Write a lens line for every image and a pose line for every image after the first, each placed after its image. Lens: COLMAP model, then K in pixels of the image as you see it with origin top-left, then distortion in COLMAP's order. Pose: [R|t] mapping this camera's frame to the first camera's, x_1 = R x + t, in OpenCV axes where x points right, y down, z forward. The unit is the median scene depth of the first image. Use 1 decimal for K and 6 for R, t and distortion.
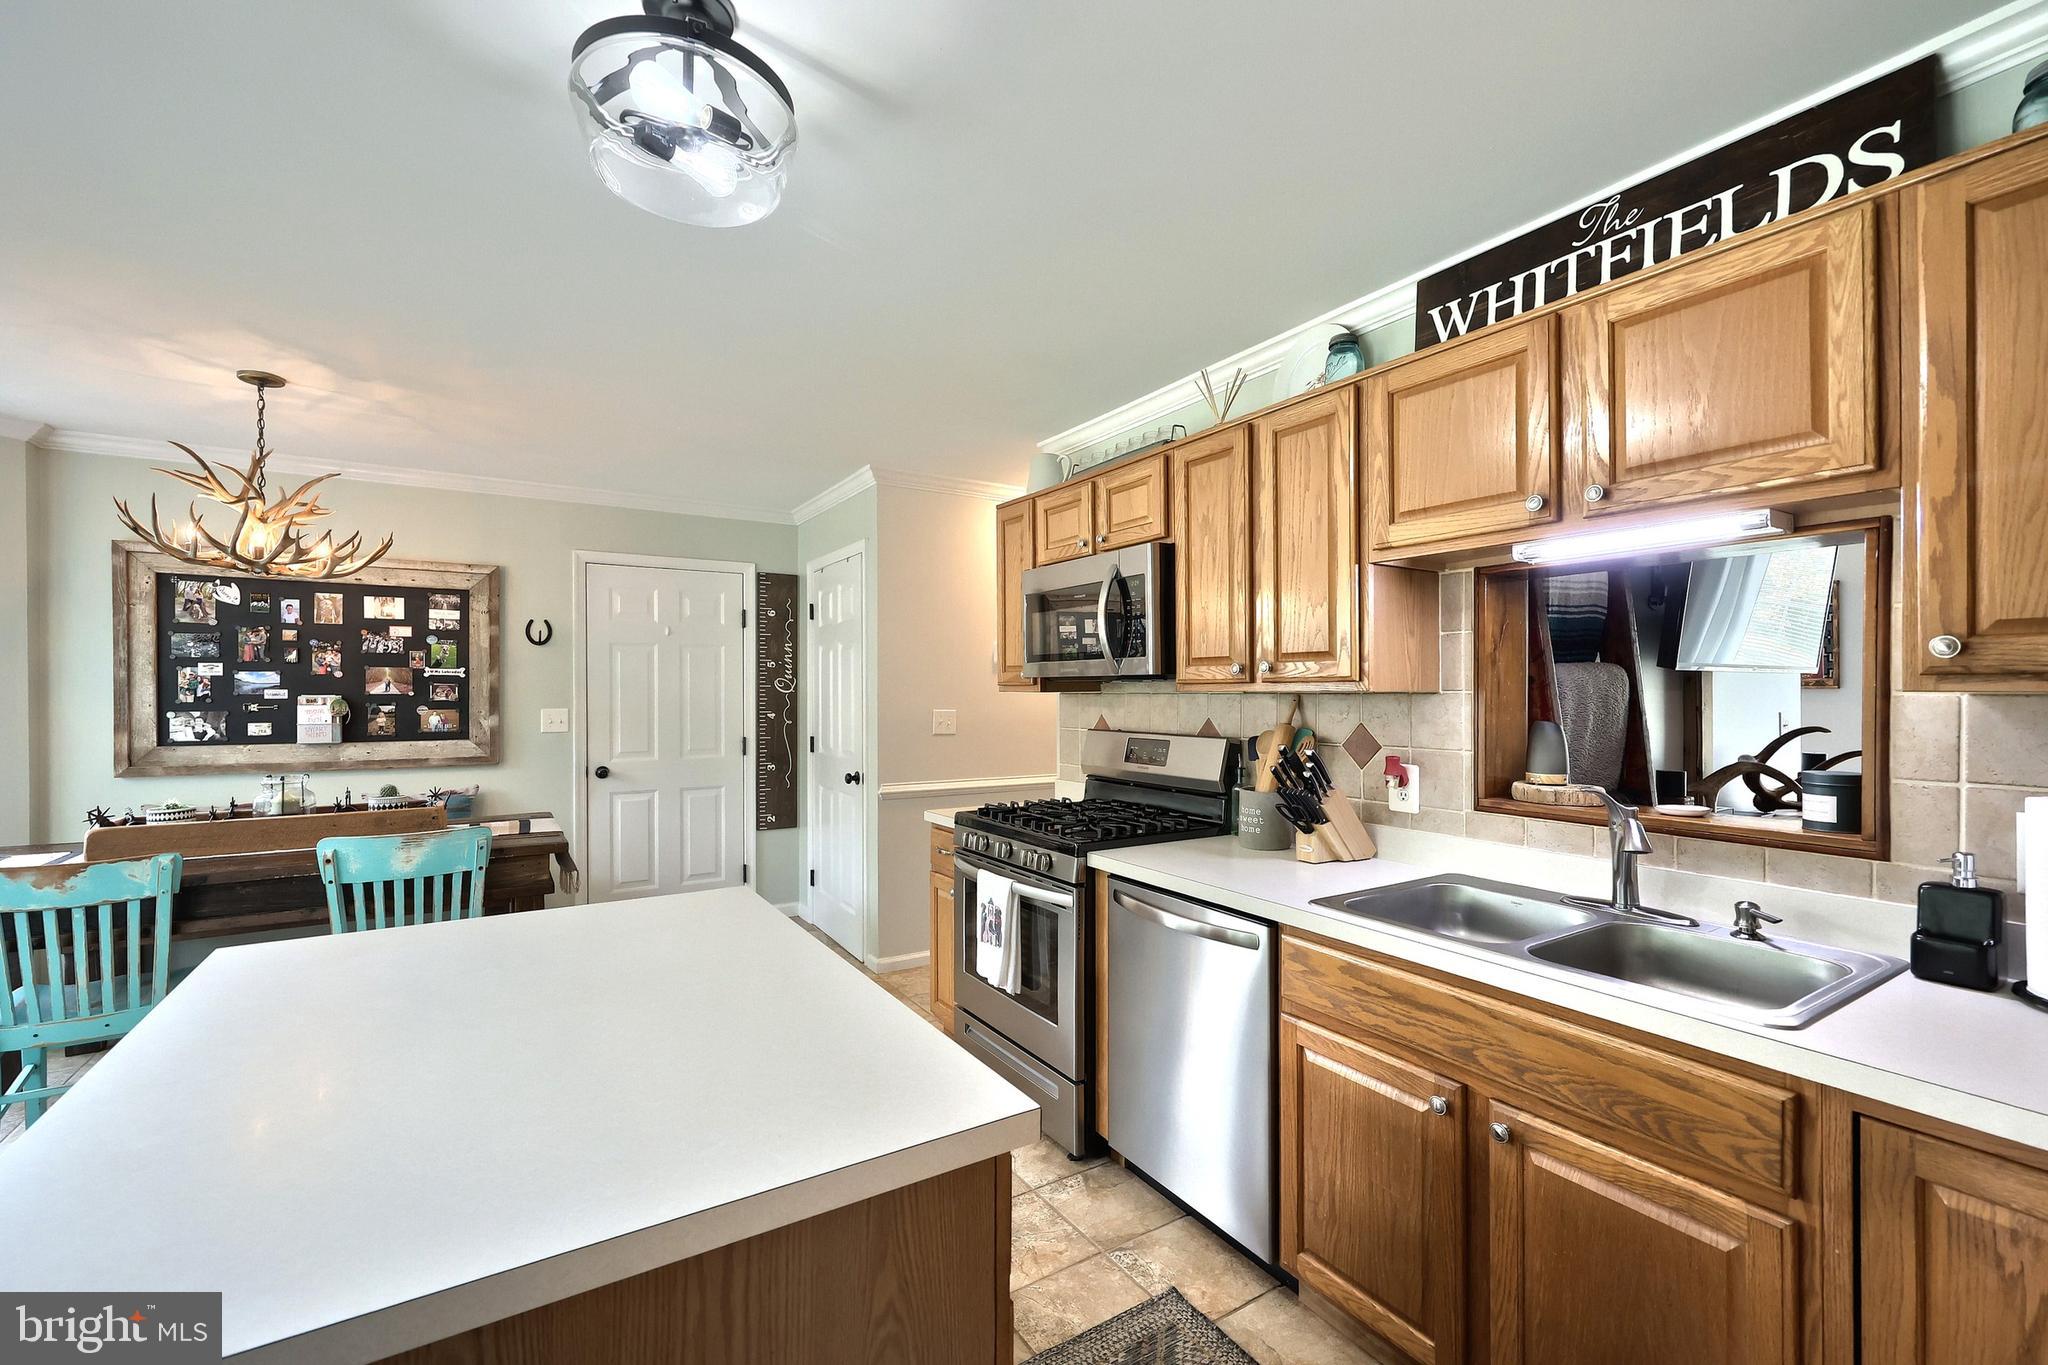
lens RADIAL K [[863.5, 0, 1044.4], [0, 863.5, 708.8], [0, 0, 1]] dist [0.002105, -0.000970]
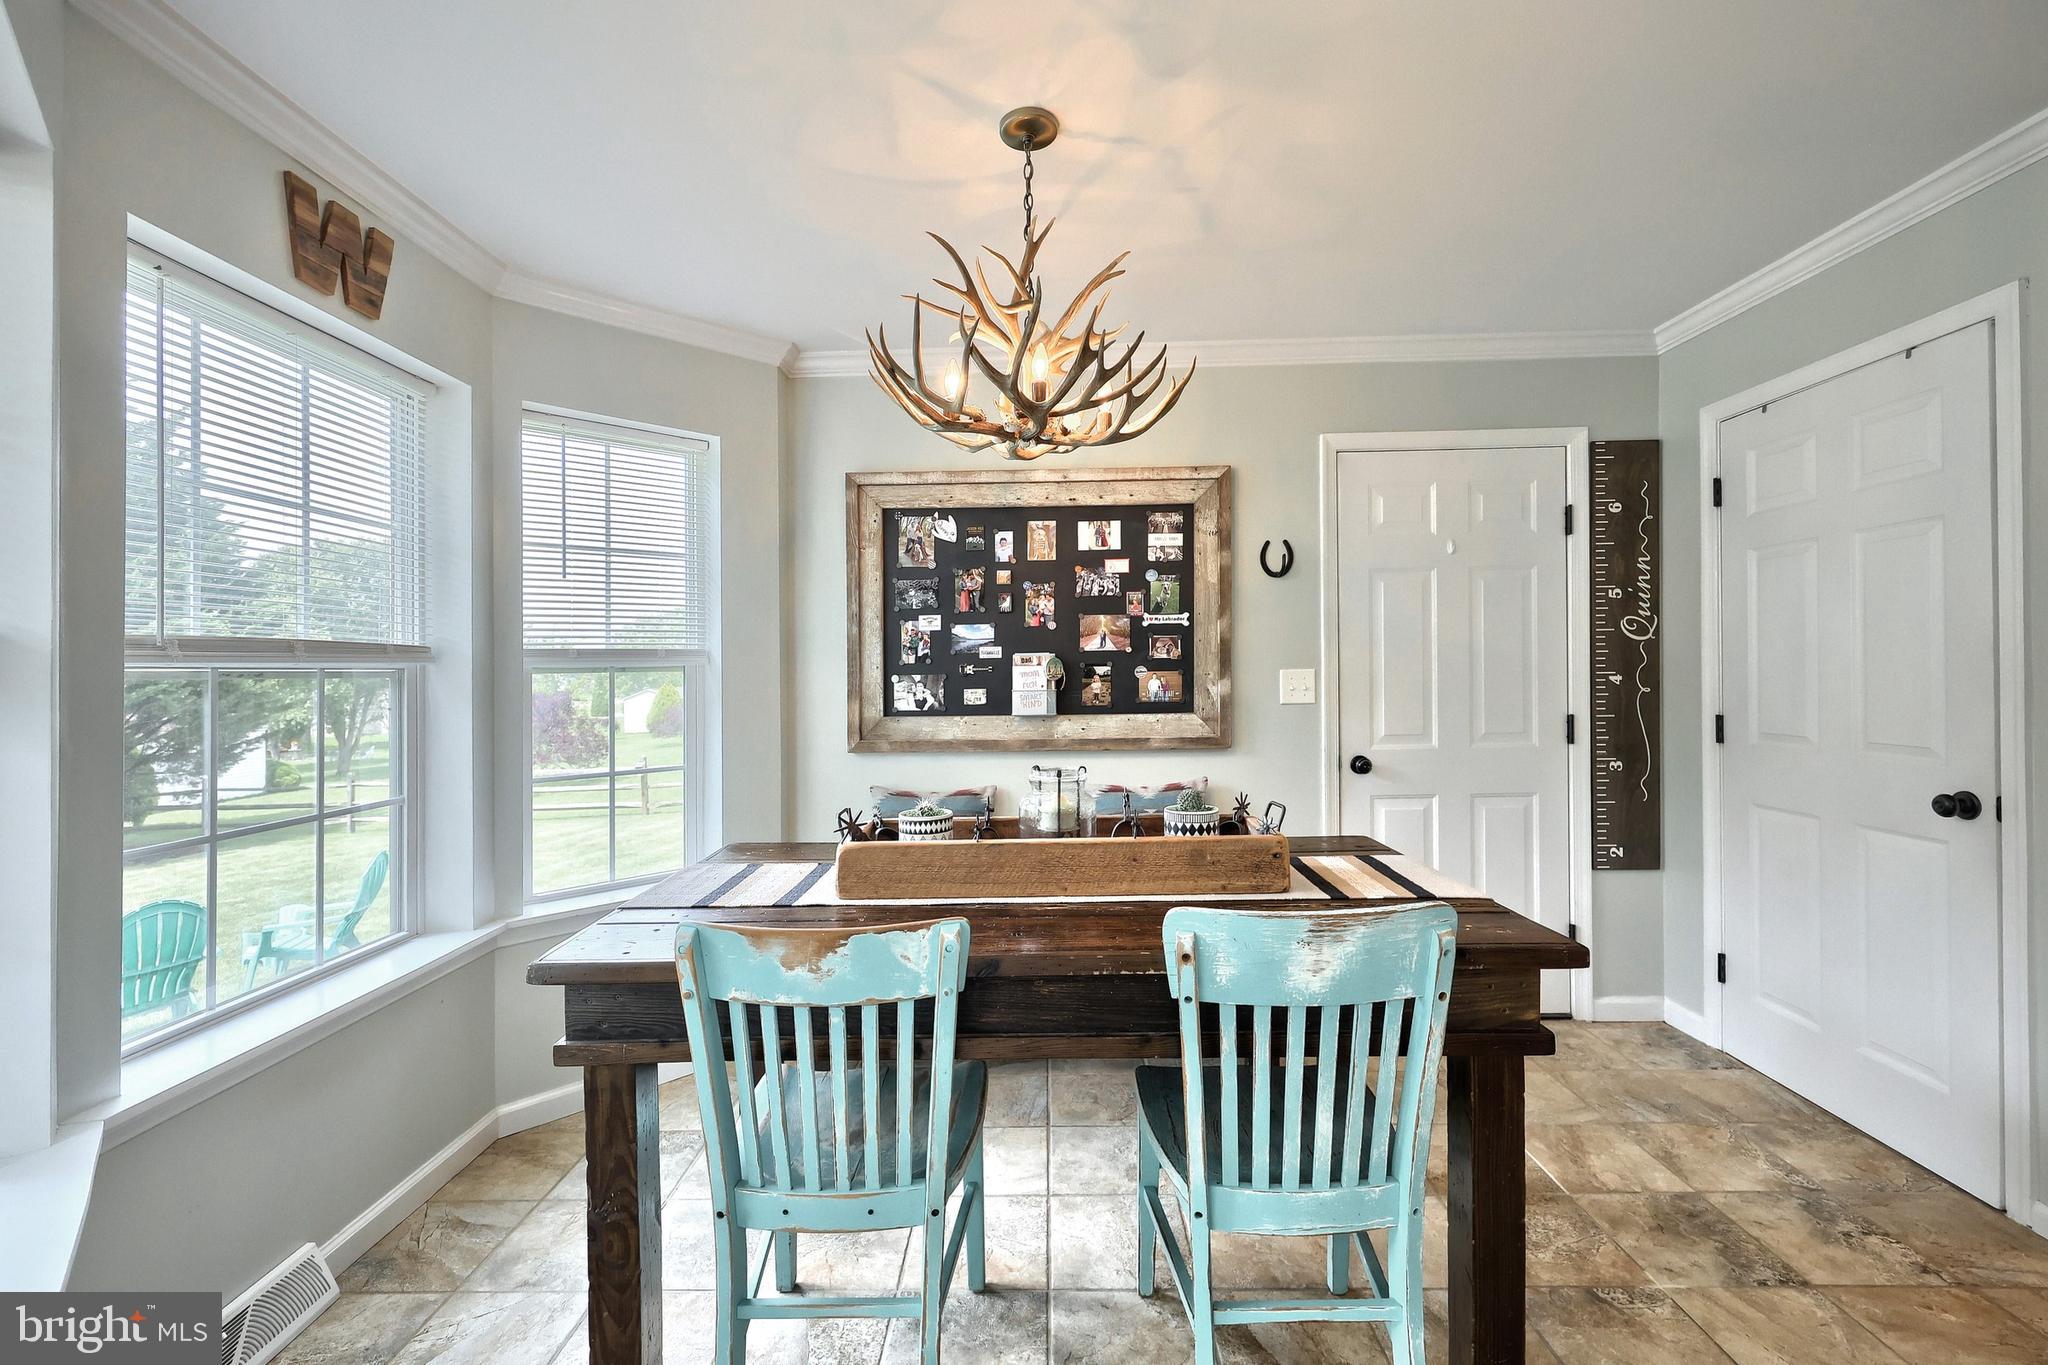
lens RADIAL K [[863.5, 0, 1025.7], [0, 863.5, 677.2], [0, 0, 1]] dist [0.002105, -0.000970]
pose [[0.830175, -0.010106, -0.557412, -0.423998], [0.005470, 0.999935, -0.009983, 0.013909], [0.557477, 0.005239, 0.830176, 0.363720]]
